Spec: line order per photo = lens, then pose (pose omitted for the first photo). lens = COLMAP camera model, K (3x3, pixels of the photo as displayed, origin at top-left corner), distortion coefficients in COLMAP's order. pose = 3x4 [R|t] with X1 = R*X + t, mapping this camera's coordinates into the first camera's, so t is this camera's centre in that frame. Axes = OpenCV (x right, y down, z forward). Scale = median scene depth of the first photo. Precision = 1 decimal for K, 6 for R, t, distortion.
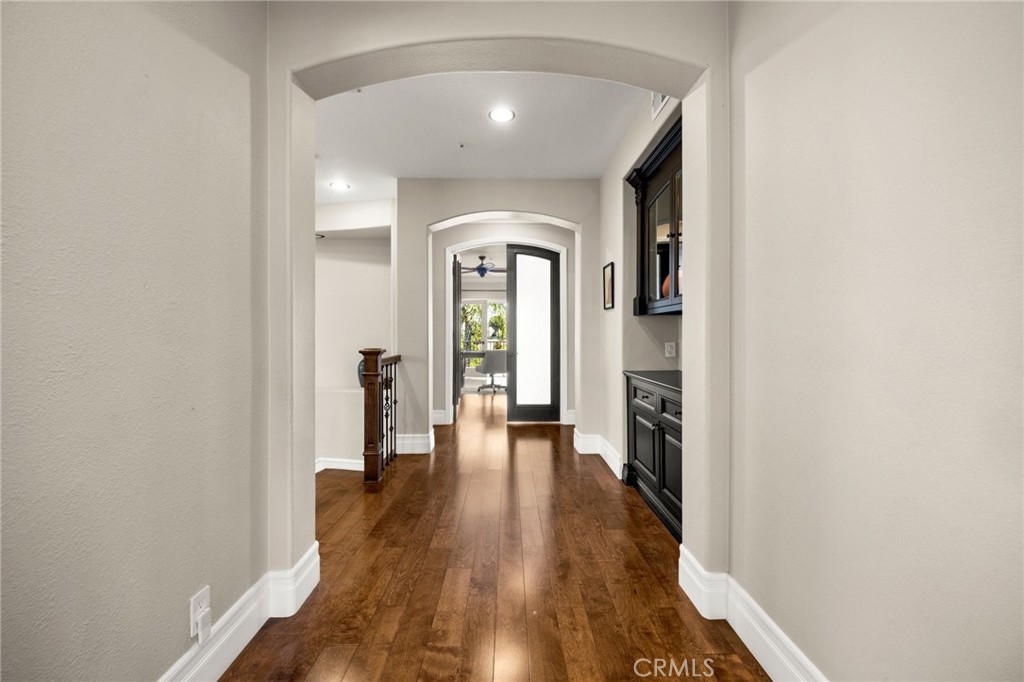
lens RADIAL K [[401.2, 0, 511.7], [0, 401.2, 334.5], [0, 0, 1]] dist [-0.001125, -0.000092]
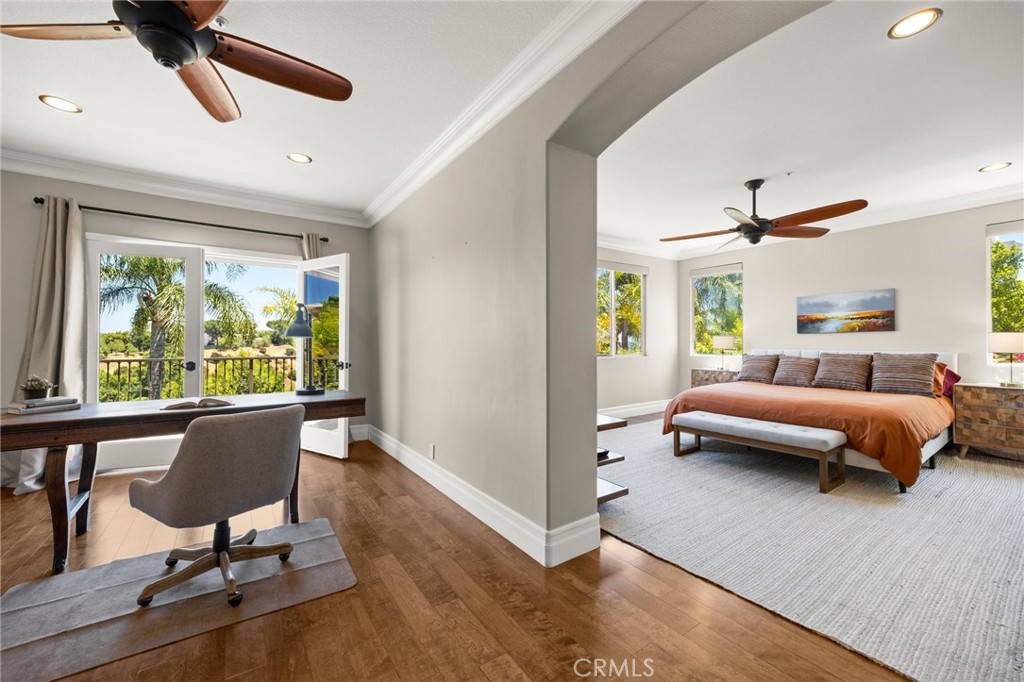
lens RADIAL K [[401.2, 0, 511.7], [0, 401.2, 334.5], [0, 0, 1]] dist [-0.001125, -0.000092]
pose [[0.825928, 0.005992, 0.563744, -0.063873], [0.004456, 0.999843, -0.017155, 0.000467], [-0.563758, 0.016681, 0.825771, 1.079989]]
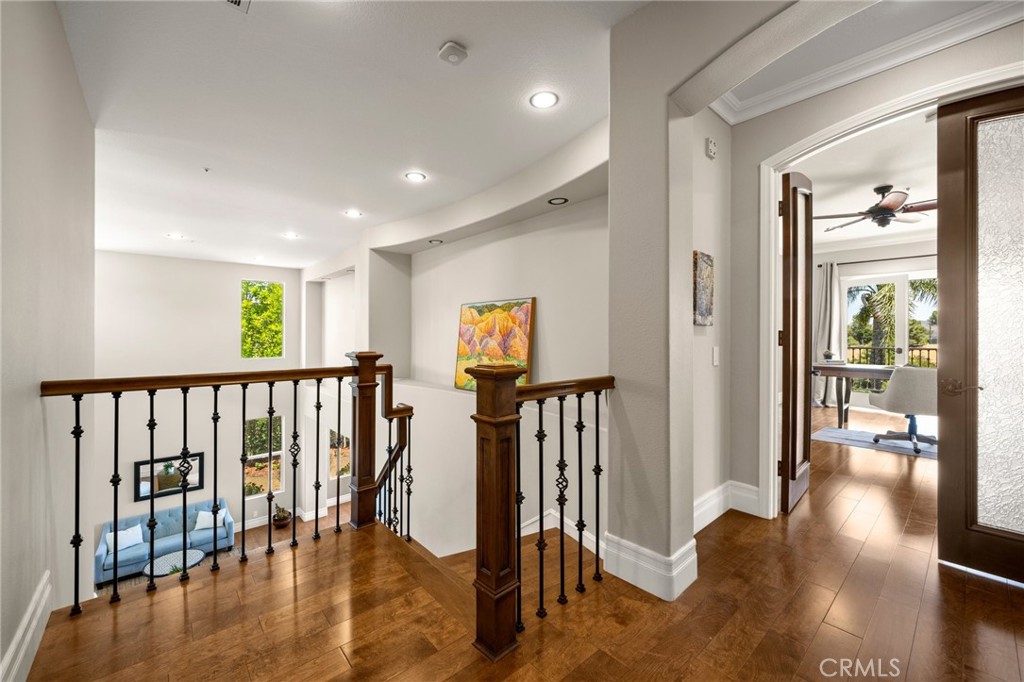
lens RADIAL K [[401.2, 0, 511.7], [0, 401.2, 334.5], [0, 0, 1]] dist [-0.001125, -0.000092]
pose [[0.648463, -0.001469, -0.761244, 0.014731], [-0.001167, 0.999995, -0.002924, 0.000724], [0.761245, 0.002785, 0.648459, 0.424105]]
